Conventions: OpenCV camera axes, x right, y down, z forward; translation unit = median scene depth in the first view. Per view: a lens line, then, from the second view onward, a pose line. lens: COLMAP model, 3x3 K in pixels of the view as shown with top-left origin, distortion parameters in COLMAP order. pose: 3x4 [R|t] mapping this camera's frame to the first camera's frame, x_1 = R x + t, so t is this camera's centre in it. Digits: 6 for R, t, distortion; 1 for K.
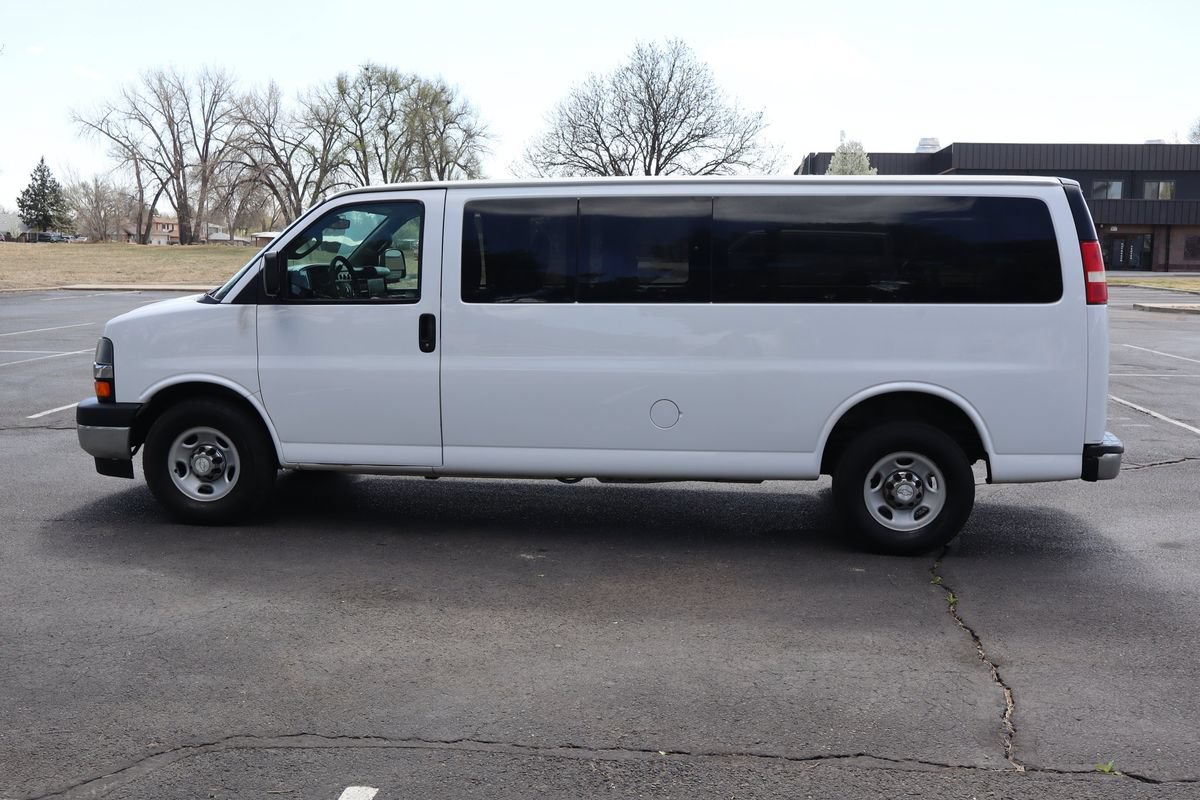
lens RADIAL K [[1225.0, 0, 576.6], [0, 1225.0, 402.1], [0, 0, 1]] dist [0.011663, 0.000000]
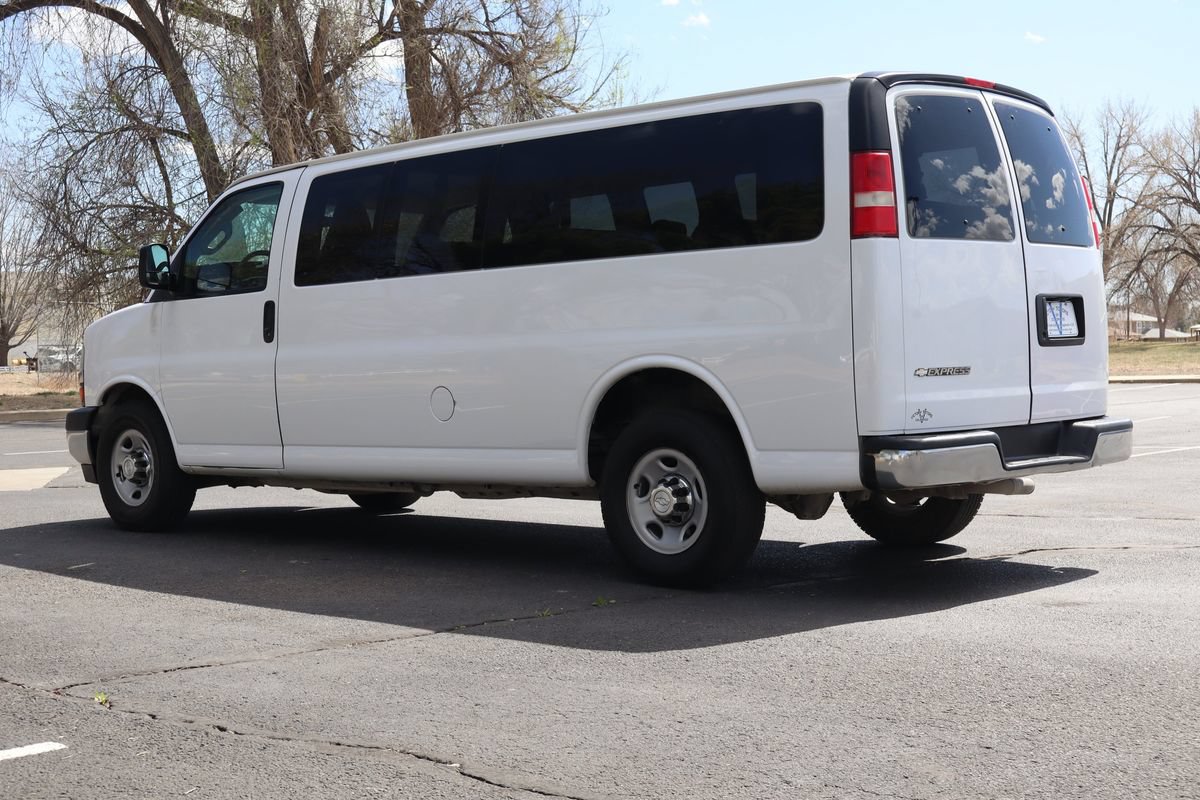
lens RADIAL K [[1679.6, 0, 574.3], [0, 1679.6, 425.1], [0, 0, 1]] dist [0.003439, 0.000000]
pose [[0.811090, -0.002496, -0.584916, 0.767353], [-0.044615, 0.996814, -0.066120, 0.089836], [0.583217, 0.079725, 0.808395, 0.113516]]
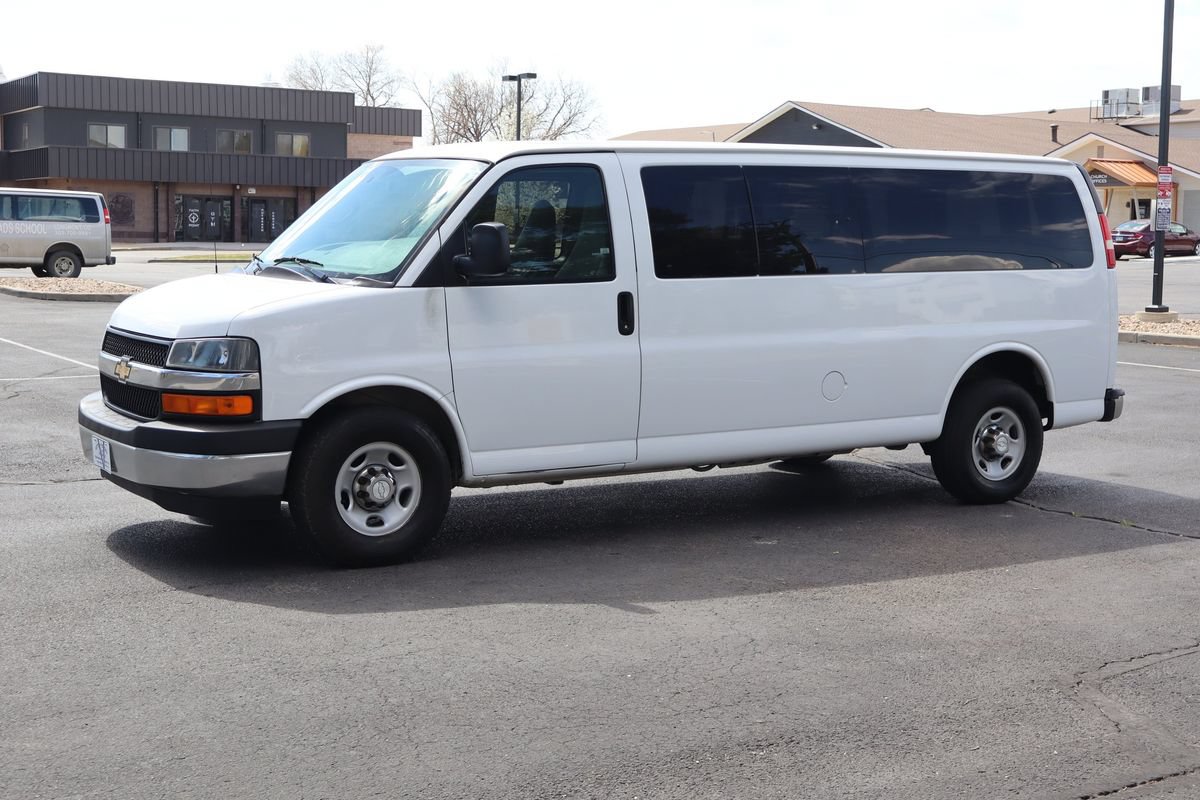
lens RADIAL K [[1679.6, 0, 595.8], [0, 1679.6, 407.3], [0, 0, 1]] dist [0.003439, 0.000000]
pose [[0.772631, -0.068280, 0.631173, -0.873134], [0.074311, 0.997092, 0.016900, -0.010335], [-0.630491, 0.033846, 0.775458, 0.065818]]
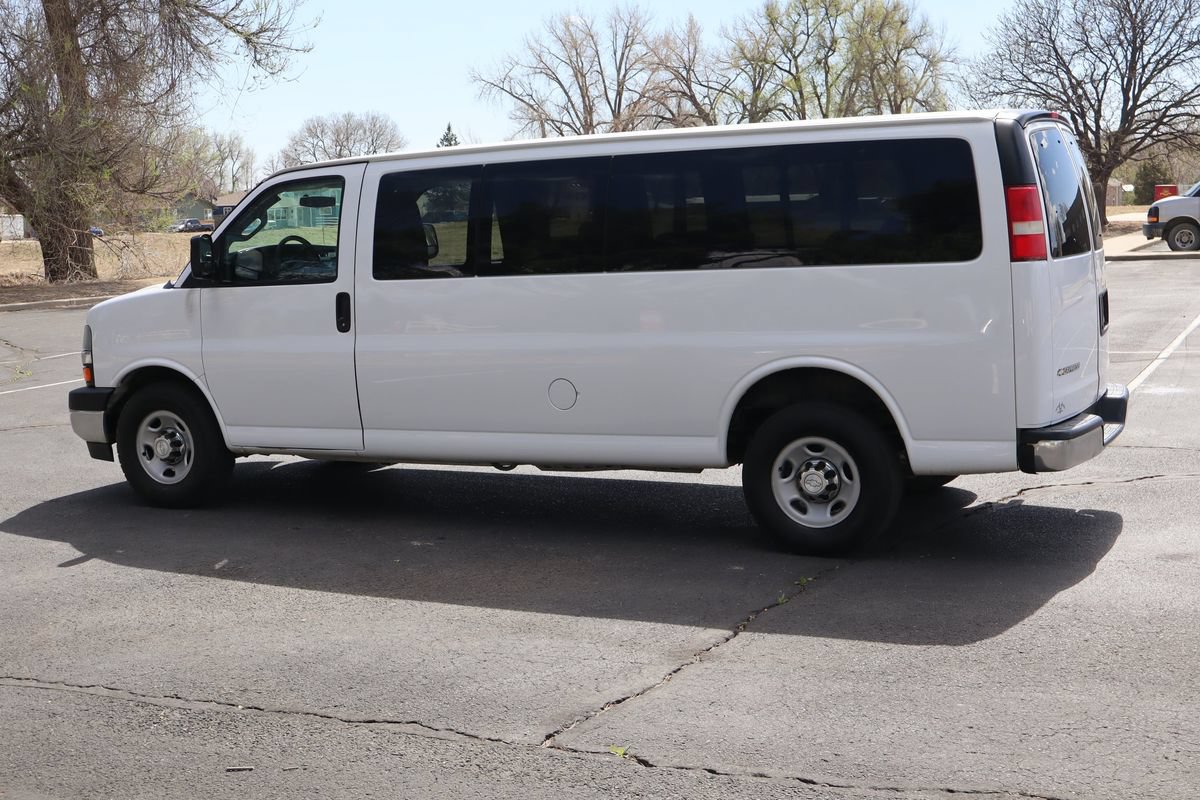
lens RADIAL K [[1510.1, 0, 561.4], [0, 1510.1, 427.4], [0, 0, 1]] dist [0.010563, 0.000000]
pose [[0.941003, 0.003844, -0.338376, 0.427192], [0.002201, 0.999845, 0.017480, 0.013336], [0.338391, -0.017194, 0.940849, -0.067709]]
